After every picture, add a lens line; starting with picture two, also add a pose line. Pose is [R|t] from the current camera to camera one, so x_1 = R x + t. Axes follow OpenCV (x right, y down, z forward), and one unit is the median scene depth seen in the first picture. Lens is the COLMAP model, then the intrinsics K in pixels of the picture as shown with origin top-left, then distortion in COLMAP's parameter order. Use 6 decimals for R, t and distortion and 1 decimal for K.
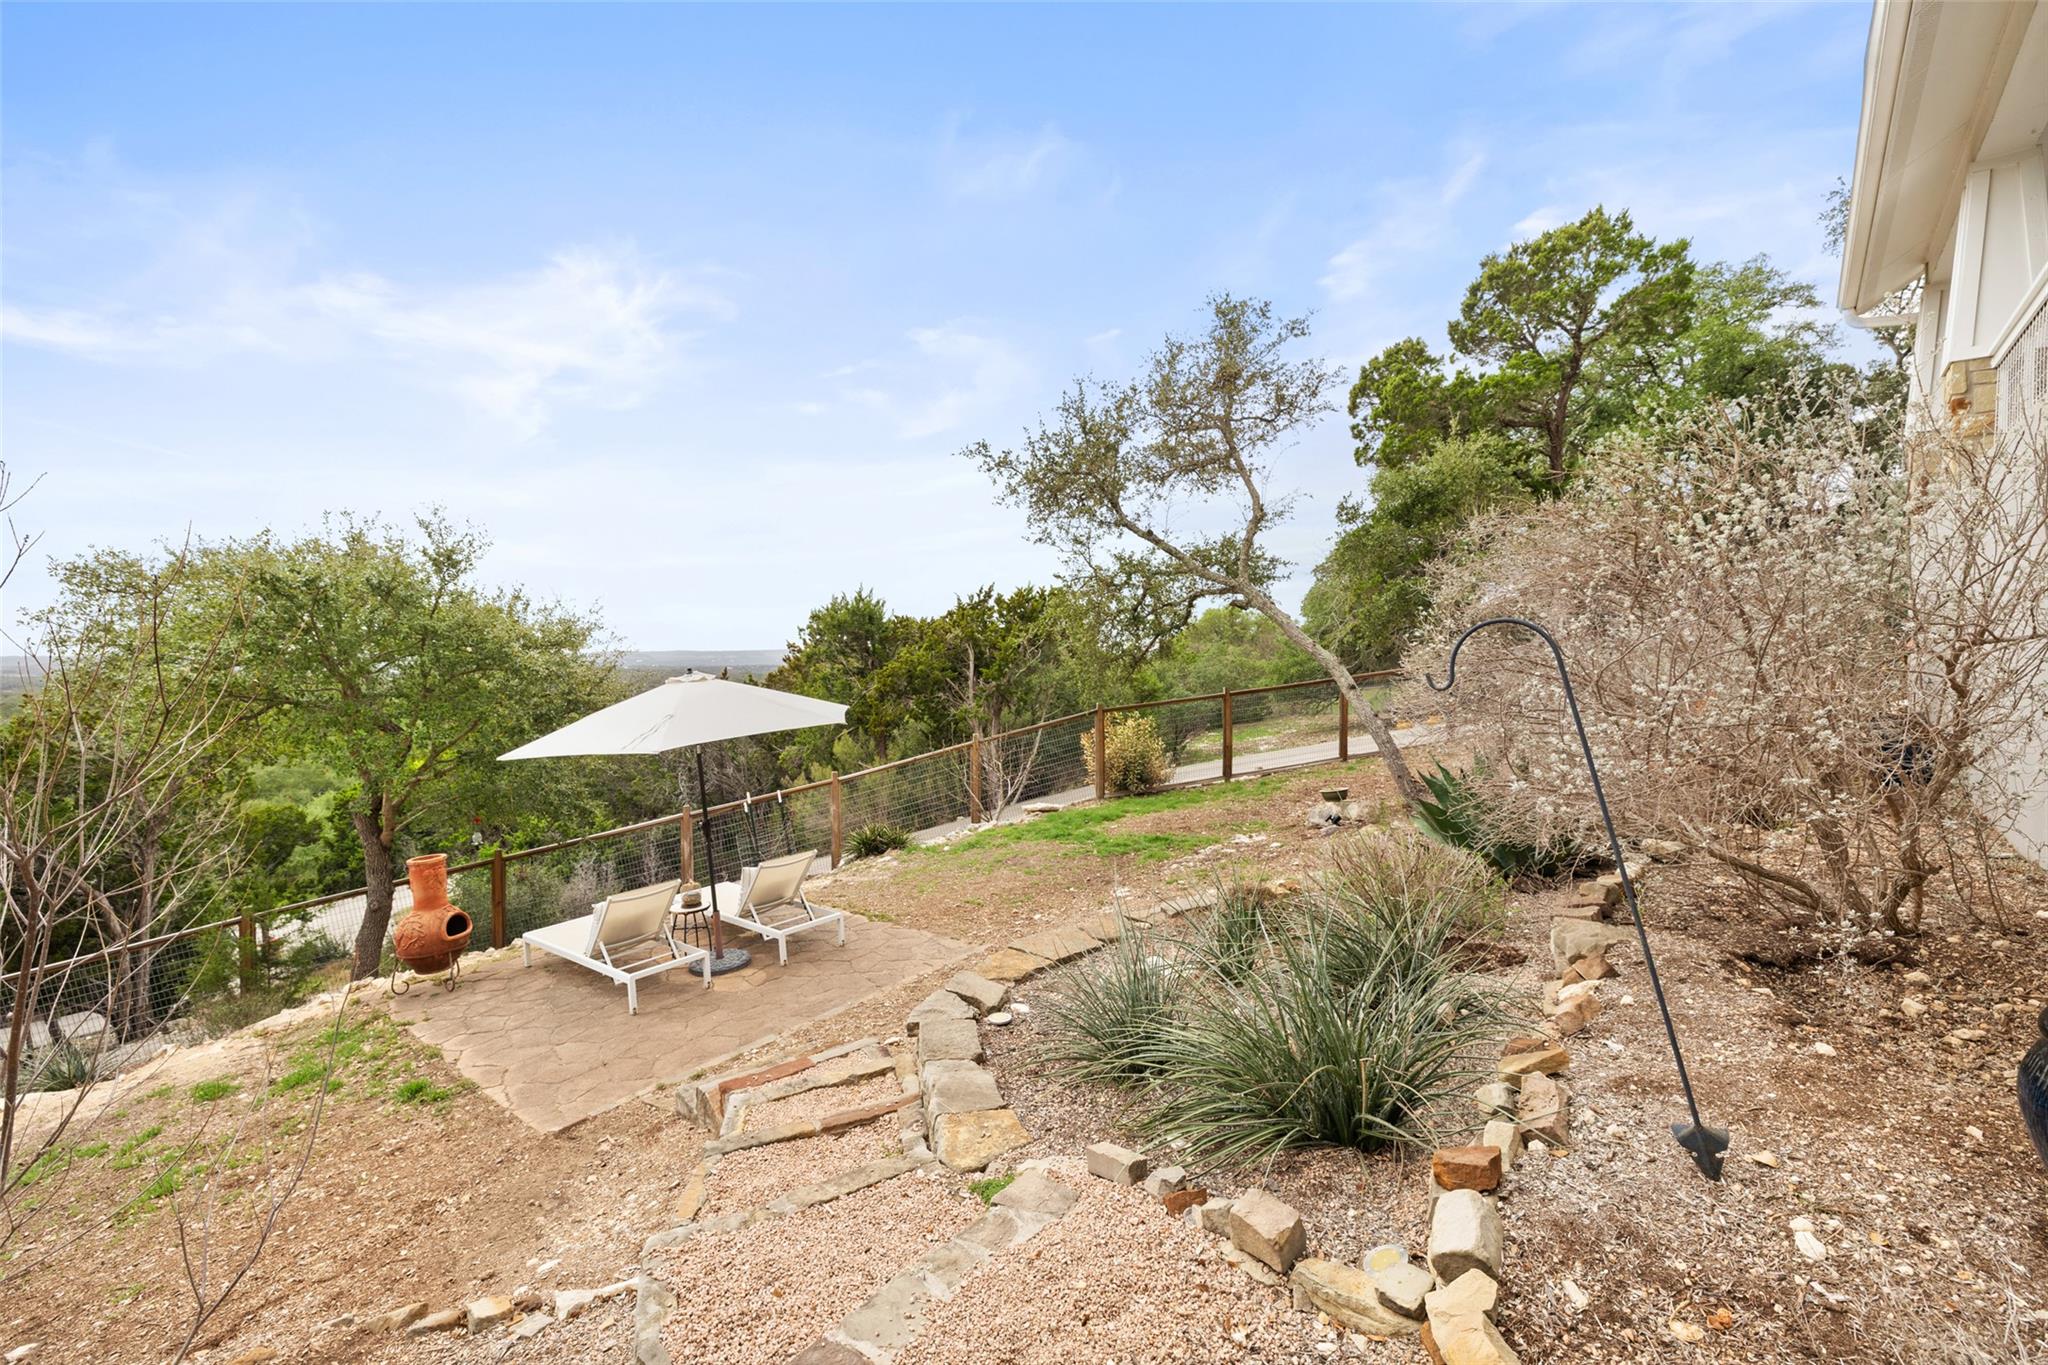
lens RADIAL K [[889.7, 0, 1024.0], [0, 889.7, 682.5], [0, 0, 1]] dist [0.000070, 0.000016]
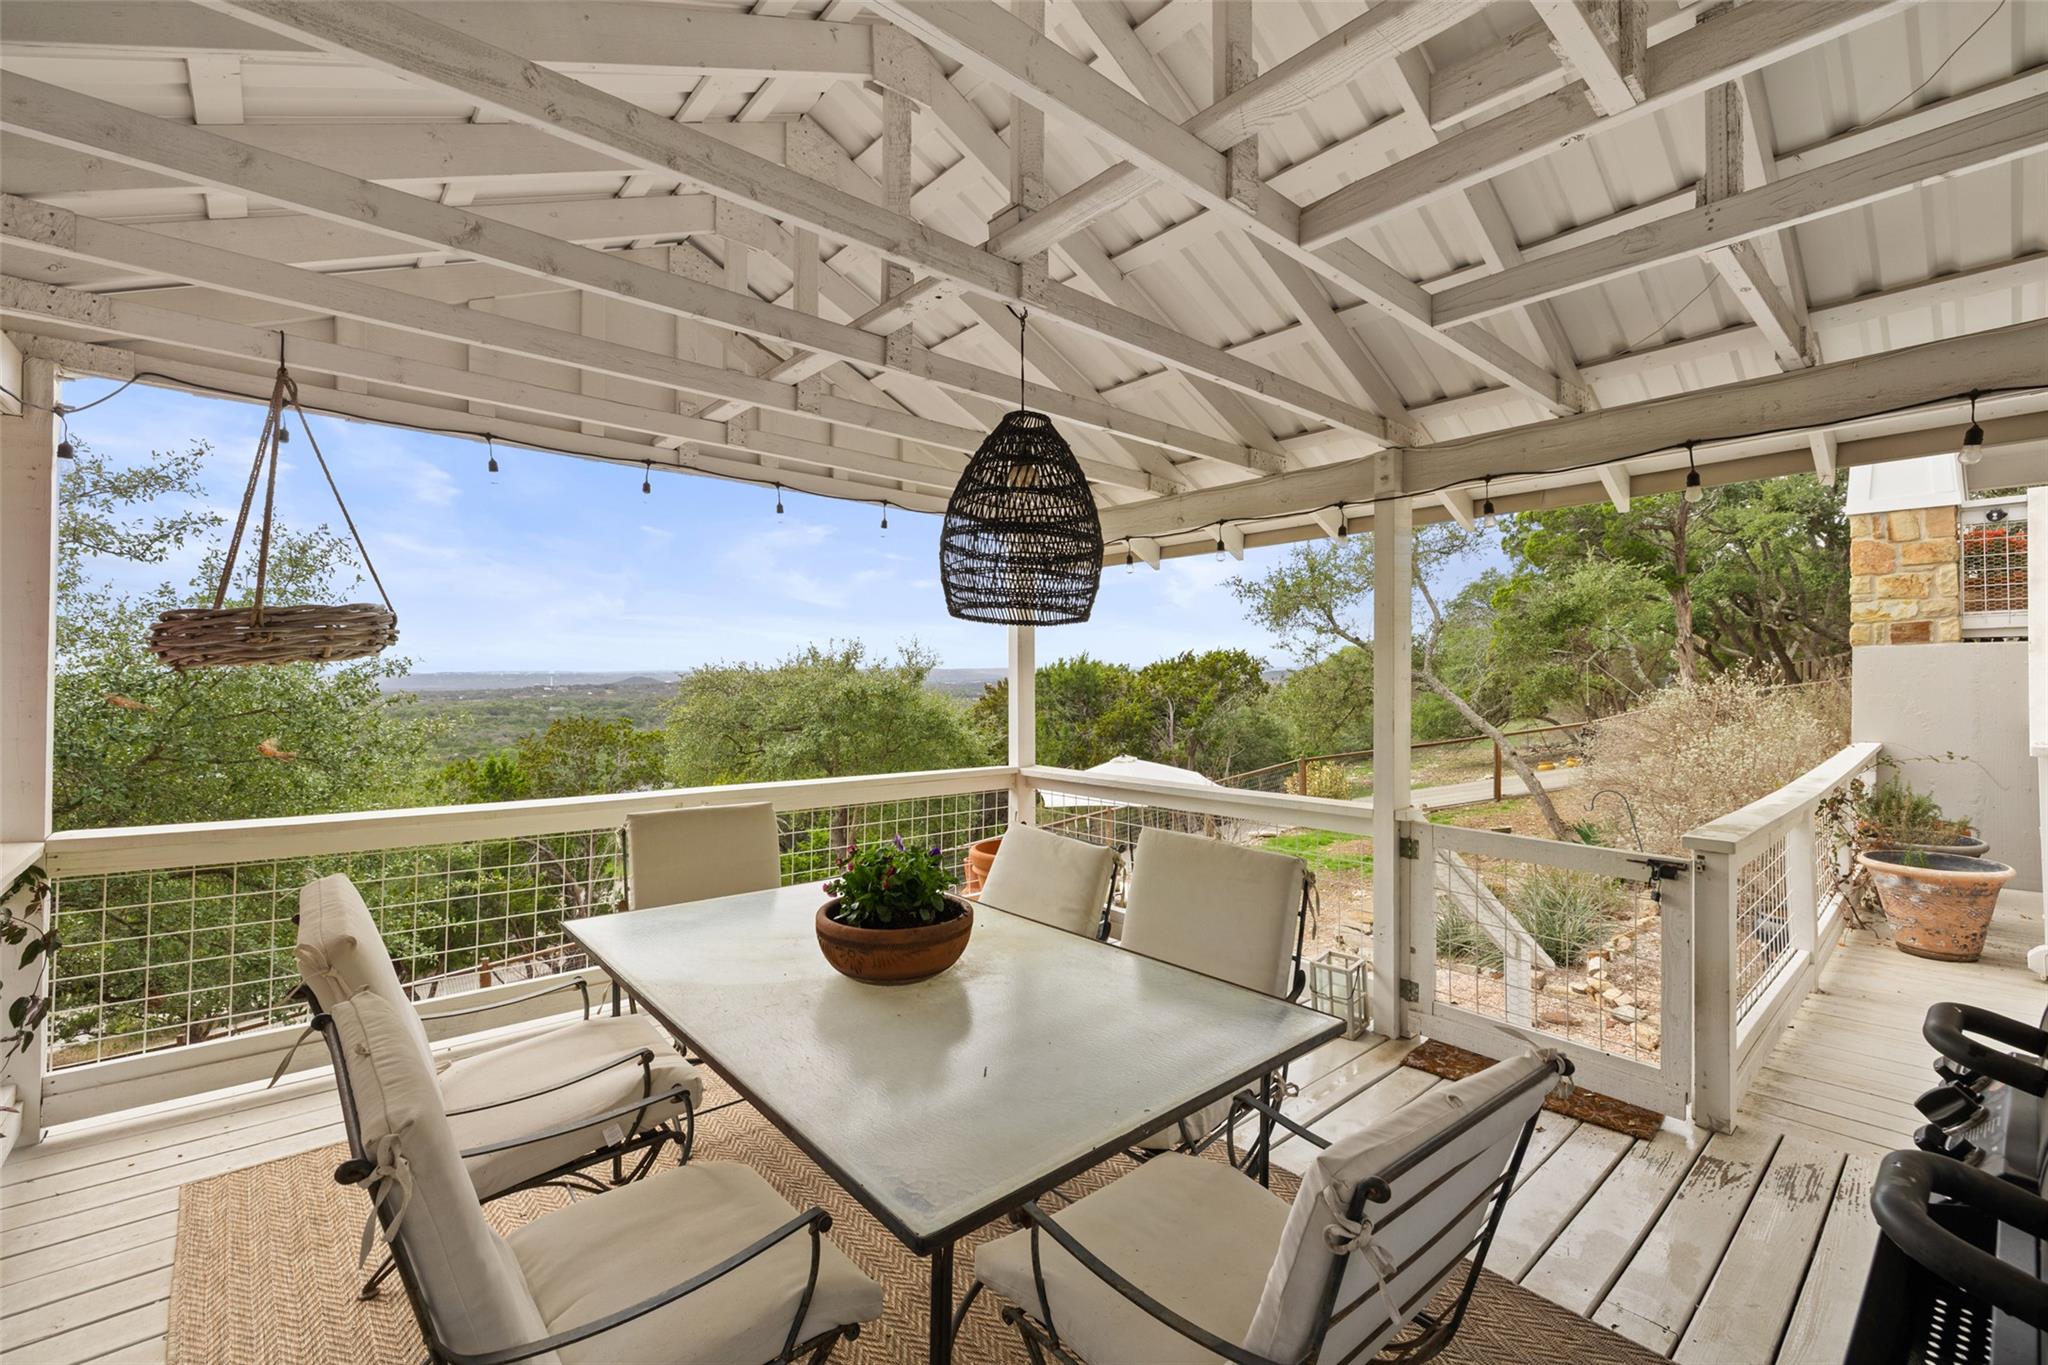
lens RADIAL K [[889.7, 0, 1024.0], [0, 889.7, 682.5], [0, 0, 1]] dist [0.000070, 0.000016]
pose [[0.993201, 0.000500, -0.116411, -0.158055], [-0.002770, 0.999809, -0.019344, -0.052417], [0.116379, 0.019535, 0.993013, -0.324281]]
